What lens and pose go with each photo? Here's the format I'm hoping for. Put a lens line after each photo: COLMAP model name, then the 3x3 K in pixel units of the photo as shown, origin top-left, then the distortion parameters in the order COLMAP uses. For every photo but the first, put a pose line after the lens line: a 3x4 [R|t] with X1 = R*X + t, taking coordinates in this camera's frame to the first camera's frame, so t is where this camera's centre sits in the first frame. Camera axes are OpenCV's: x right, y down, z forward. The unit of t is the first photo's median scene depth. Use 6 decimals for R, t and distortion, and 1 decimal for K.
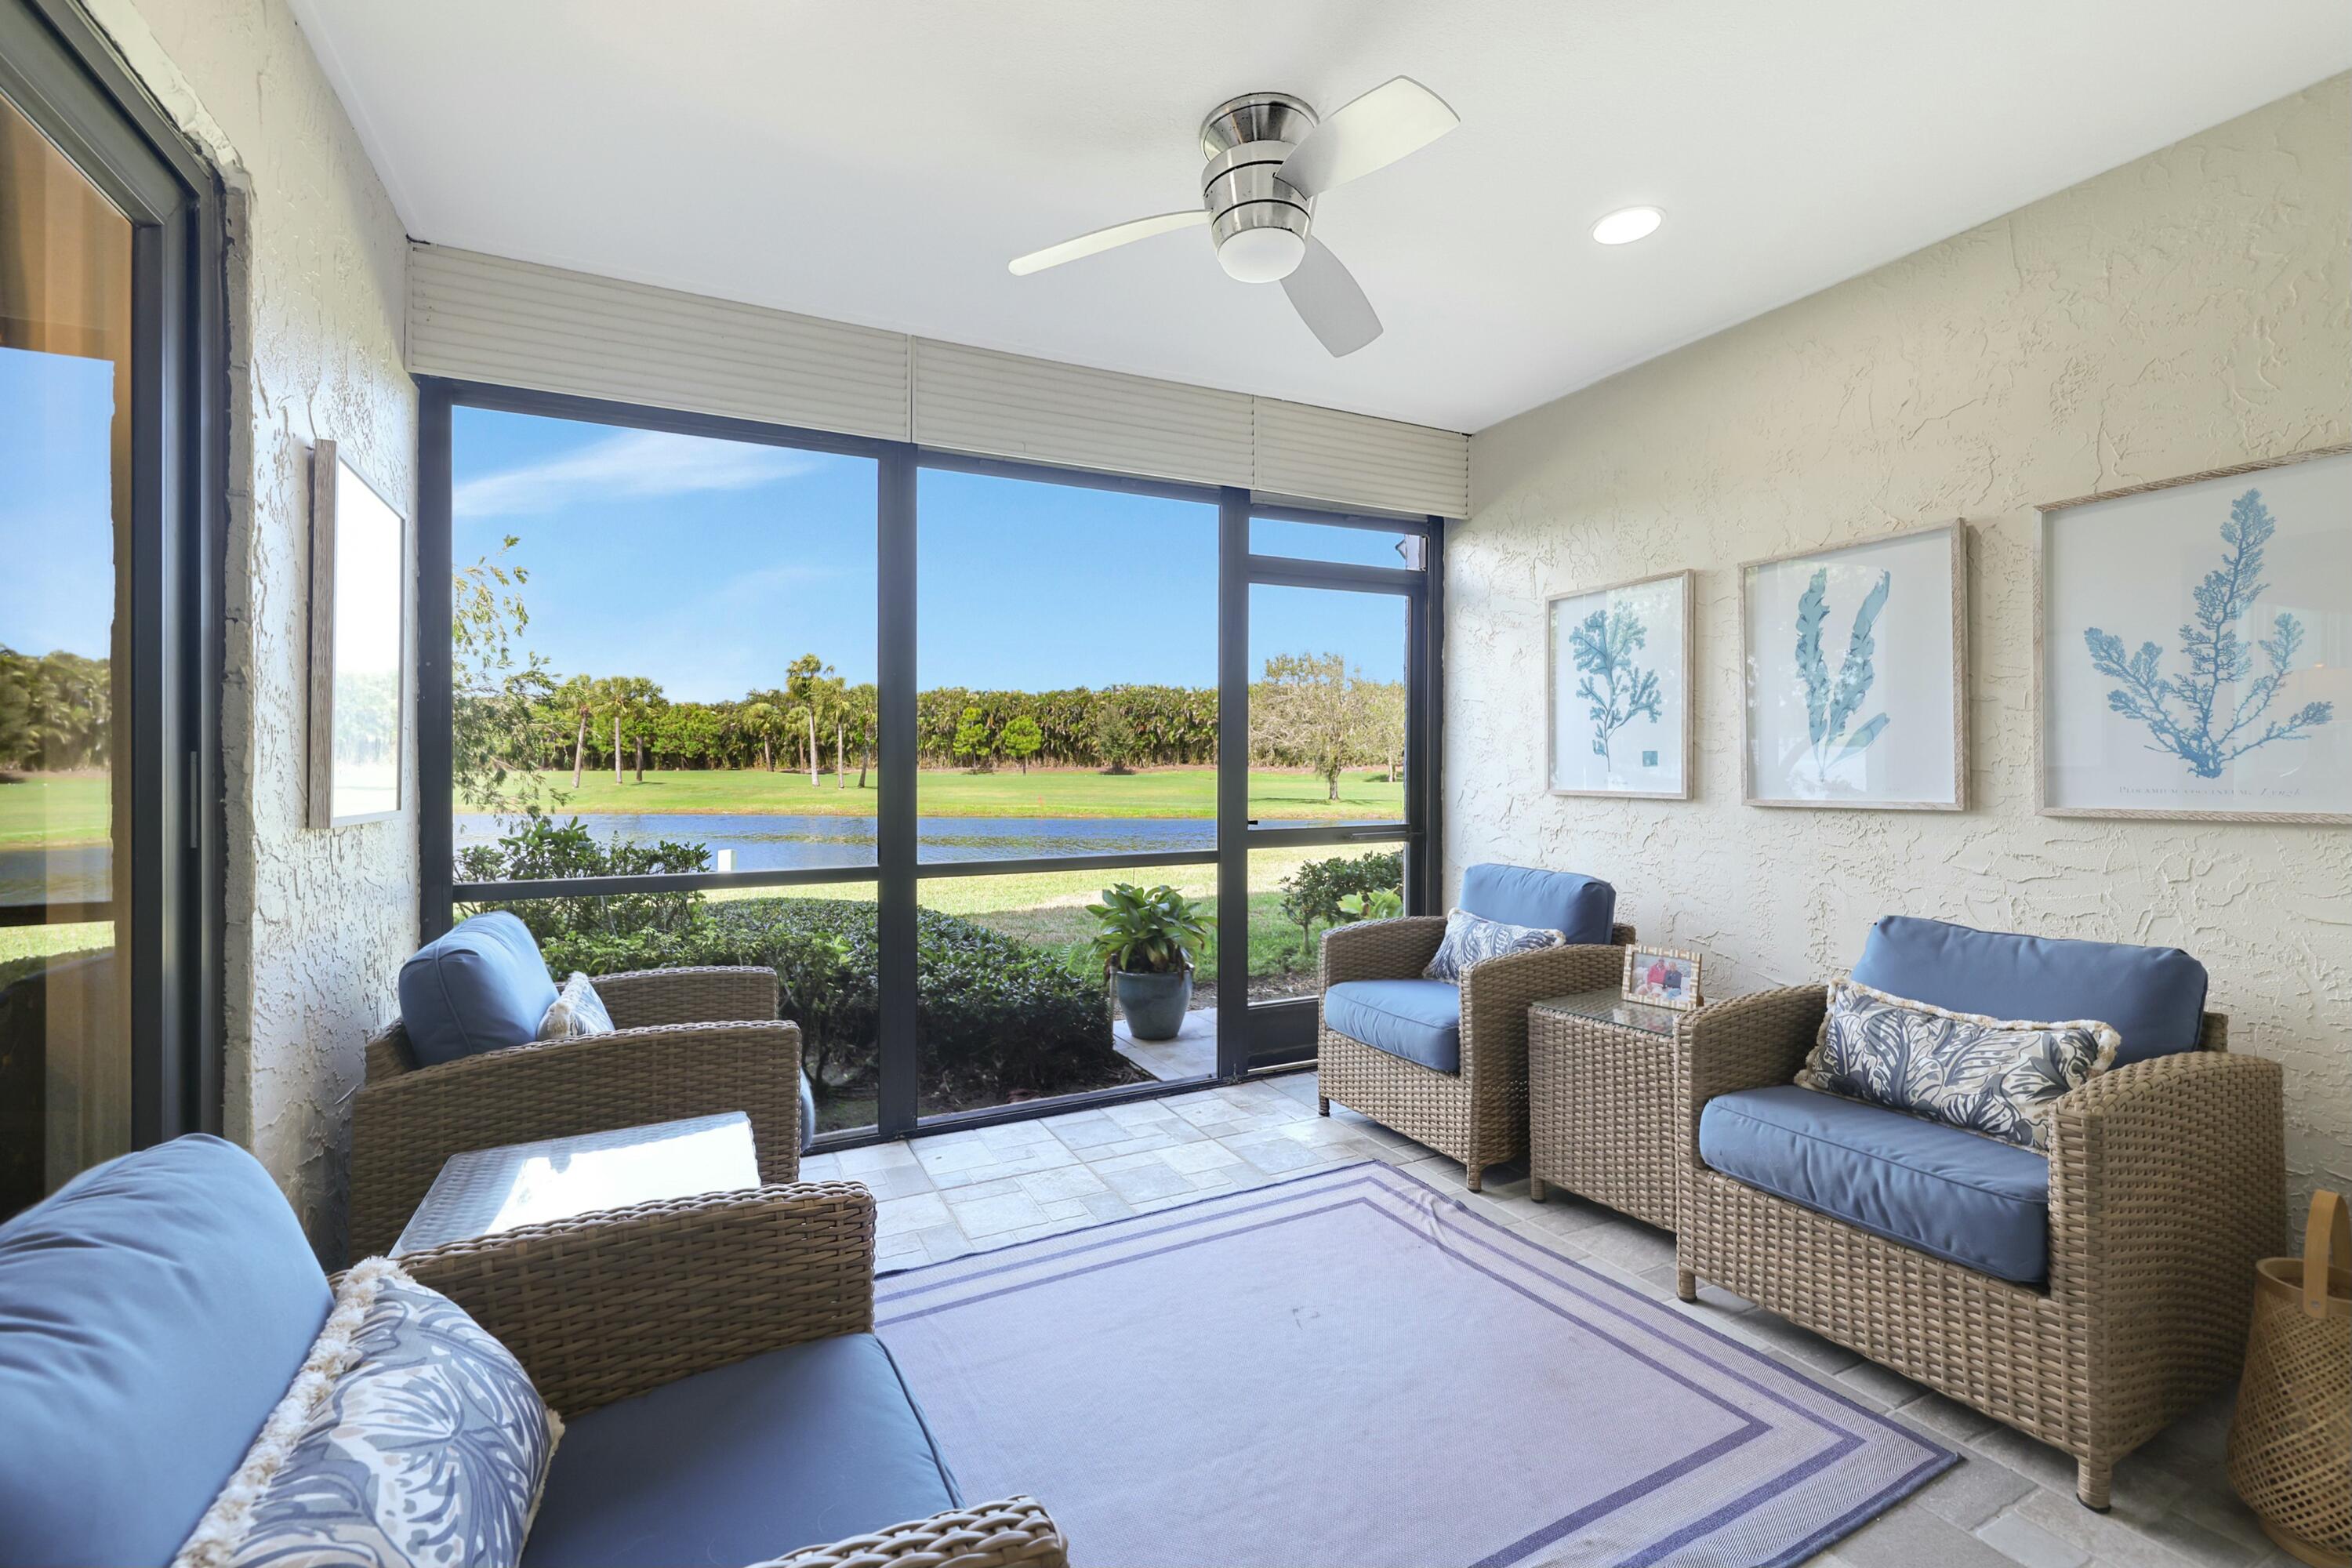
lens RADIAL K [[999.3, 0, 1177.9], [0, 999.3, 790.9], [0, 0, 1]] dist [0.002433, -0.000048]
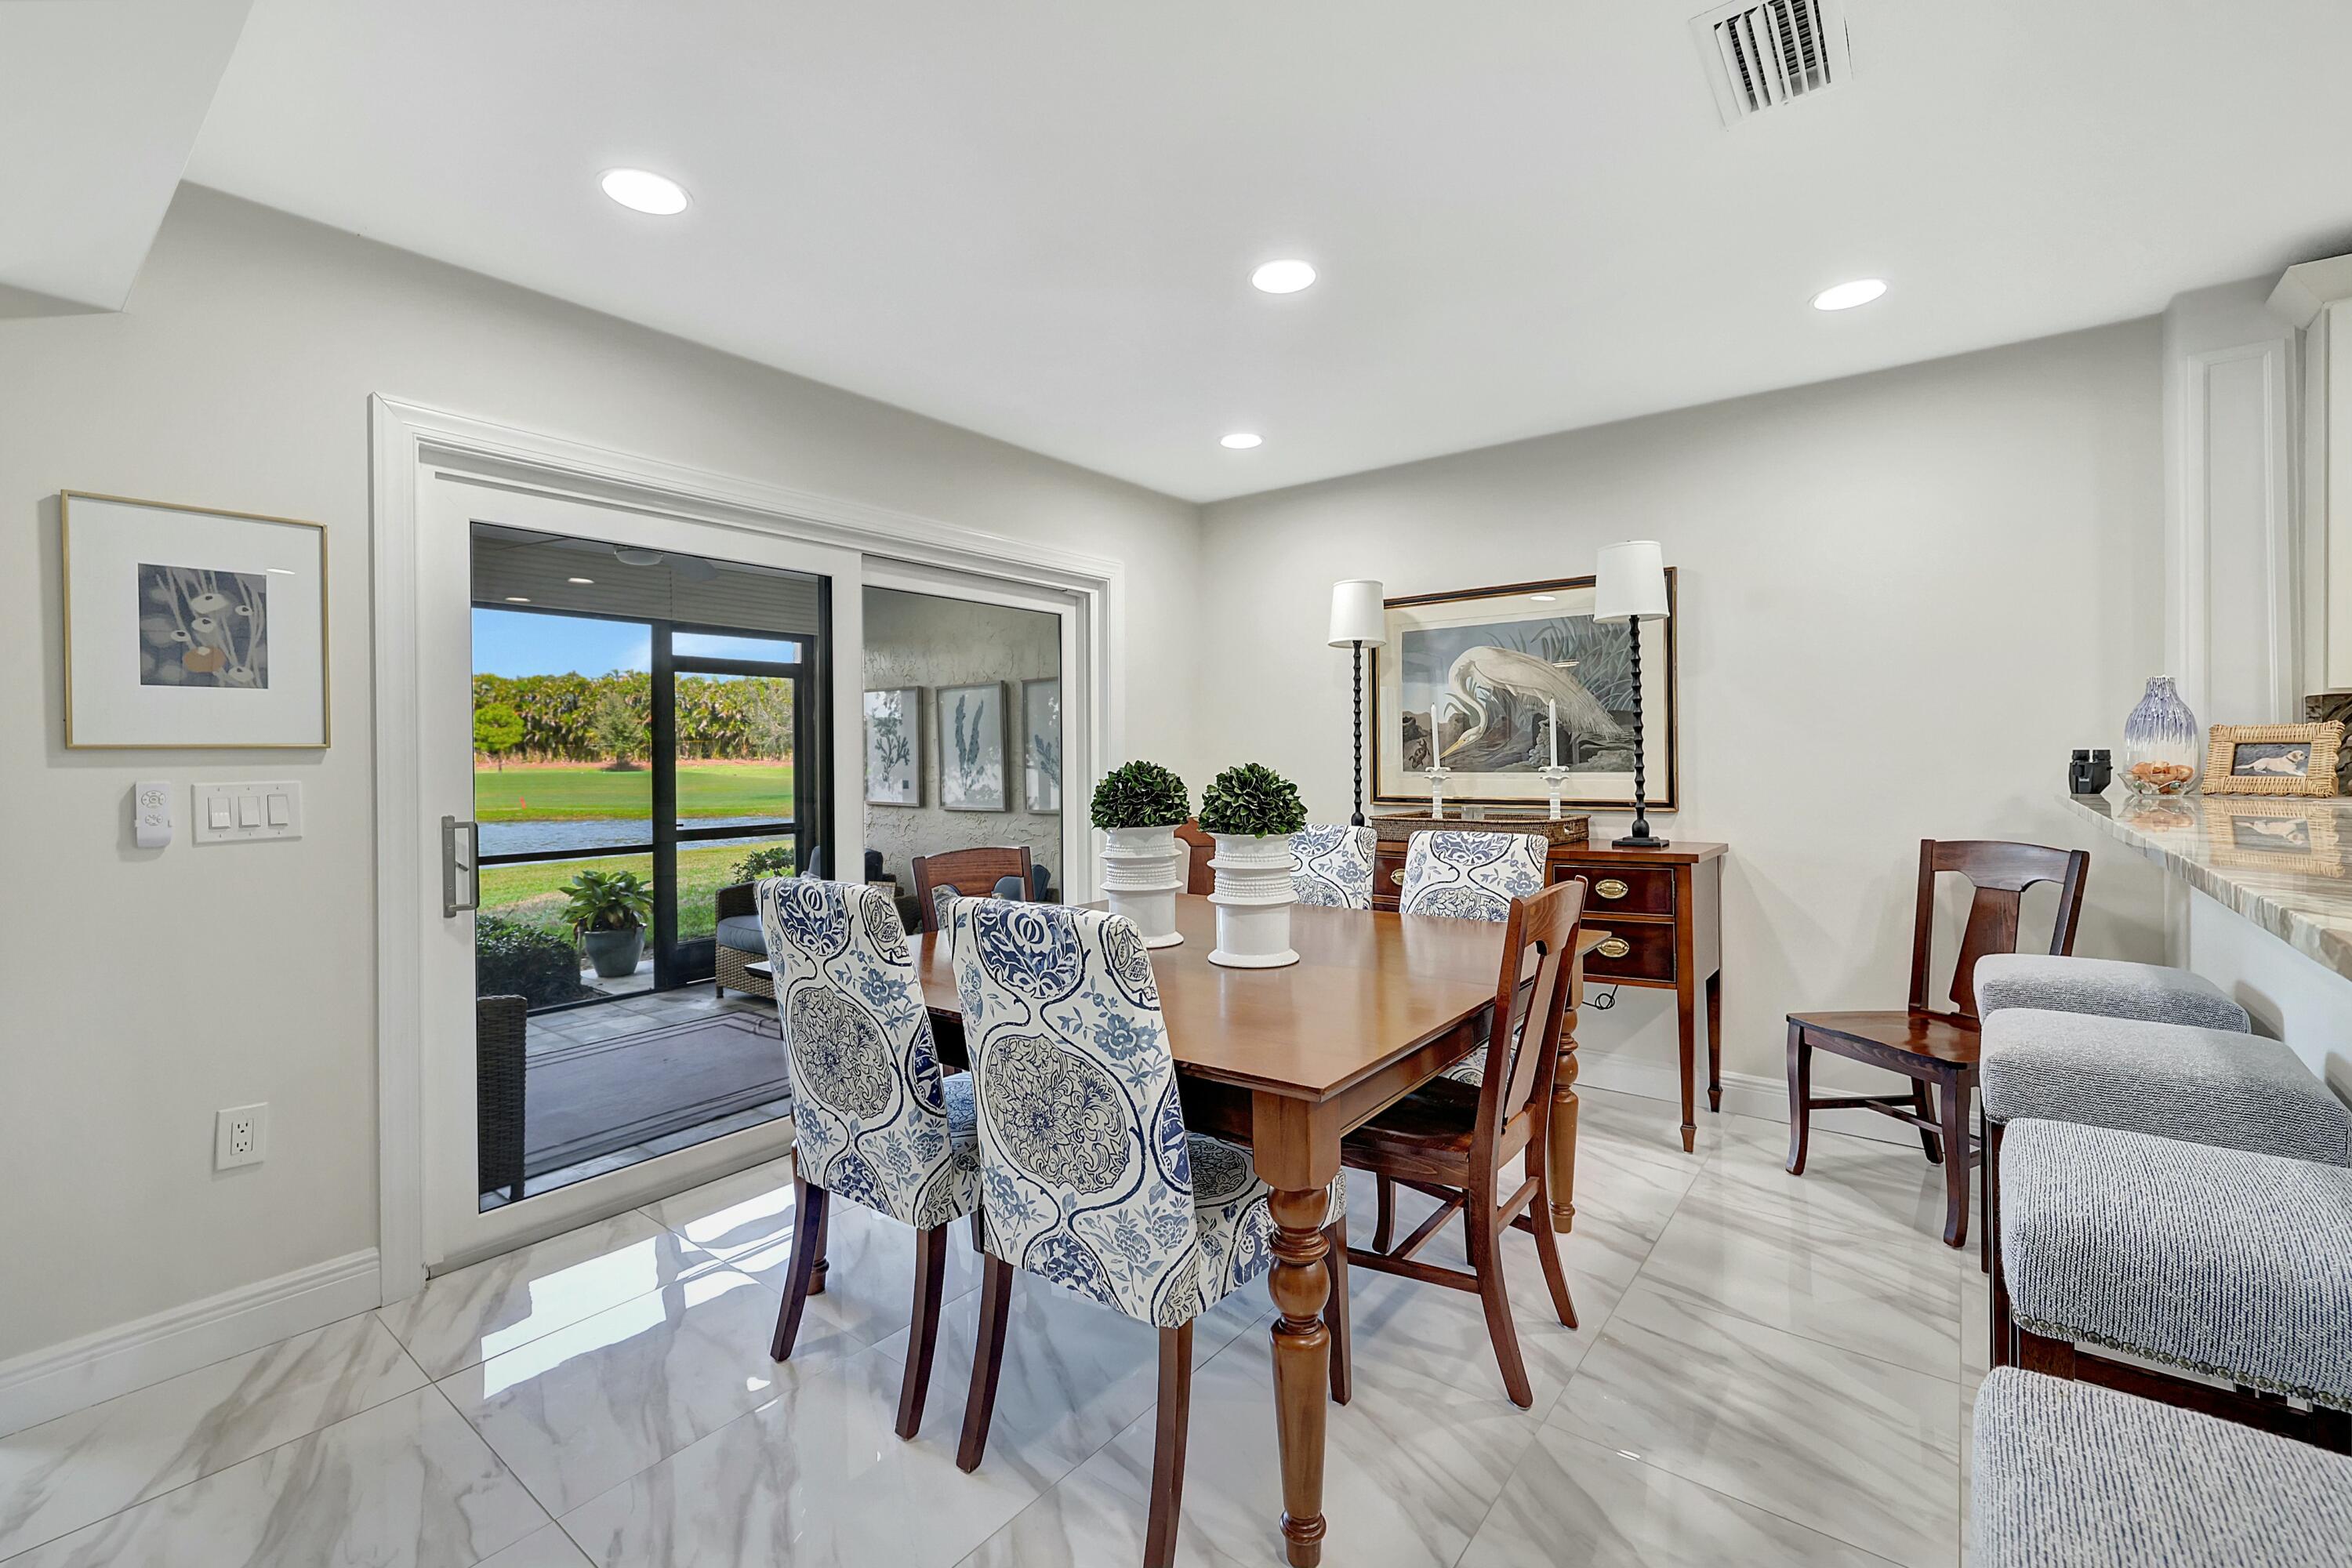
lens RADIAL K [[999.3, 0, 1161.2], [0, 999.3, 779.9], [0, 0, 1]] dist [0.002433, -0.000048]
pose [[0.908041, -0.010315, 0.418753, 0.092481], [0.012508, 0.999919, -0.002494, -0.022393], [-0.418694, 0.007502, 0.908097, -0.651154]]
